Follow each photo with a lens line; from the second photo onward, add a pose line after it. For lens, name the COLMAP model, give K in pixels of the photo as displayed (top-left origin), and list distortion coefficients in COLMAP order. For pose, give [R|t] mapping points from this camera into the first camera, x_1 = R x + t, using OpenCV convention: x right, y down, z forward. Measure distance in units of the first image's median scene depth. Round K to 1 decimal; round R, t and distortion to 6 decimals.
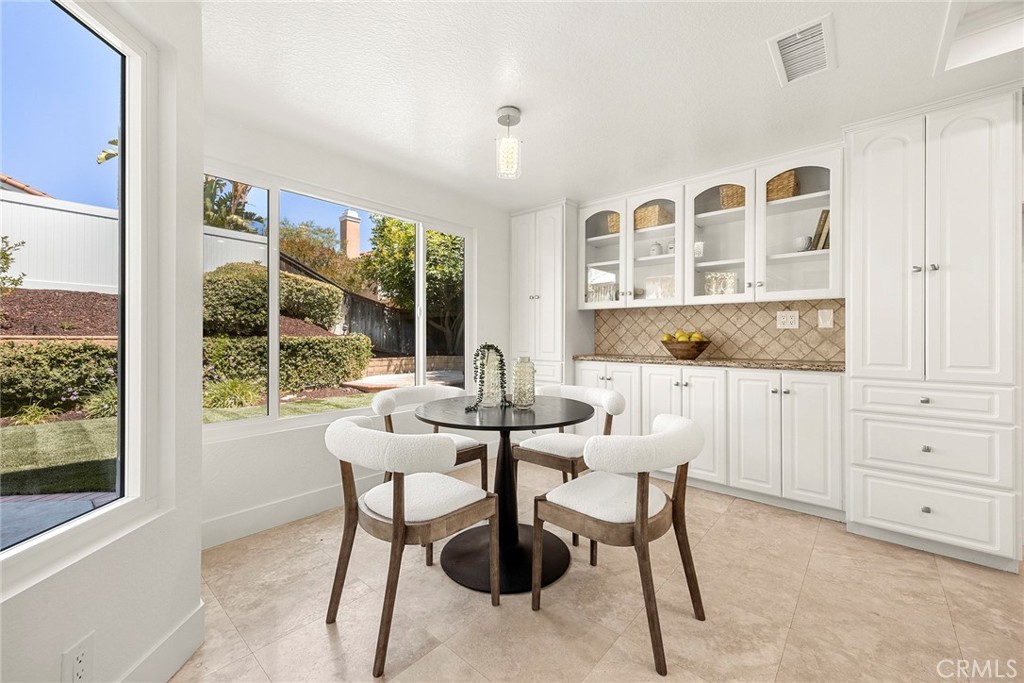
lens RADIAL K [[410.2, 0, 514.3], [0, 410.2, 334.7], [0, 0, 1]] dist [-0.001278, -0.000221]
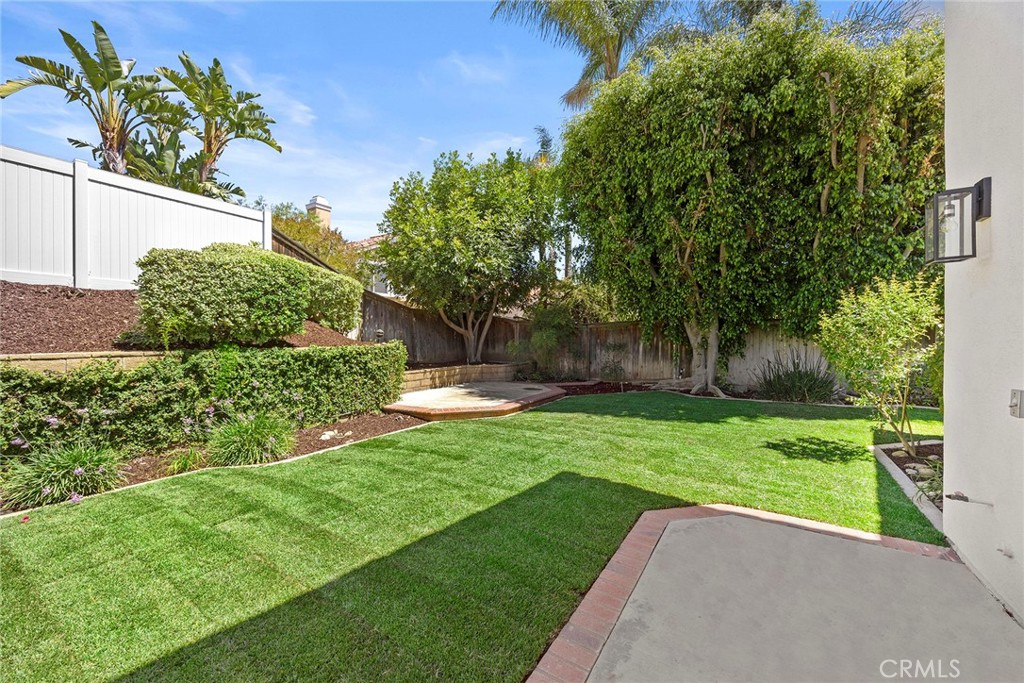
lens RADIAL K [[394.6, 0, 509.6], [0, 394.6, 336.4], [0, 0, 1]] dist [-0.001926, -0.000306]
pose [[0.989566, -0.009189, 0.143784, -0.352500], [0.008543, 0.999950, 0.005110, -0.015866], [-0.143824, -0.003828, 0.989596, 0.302630]]
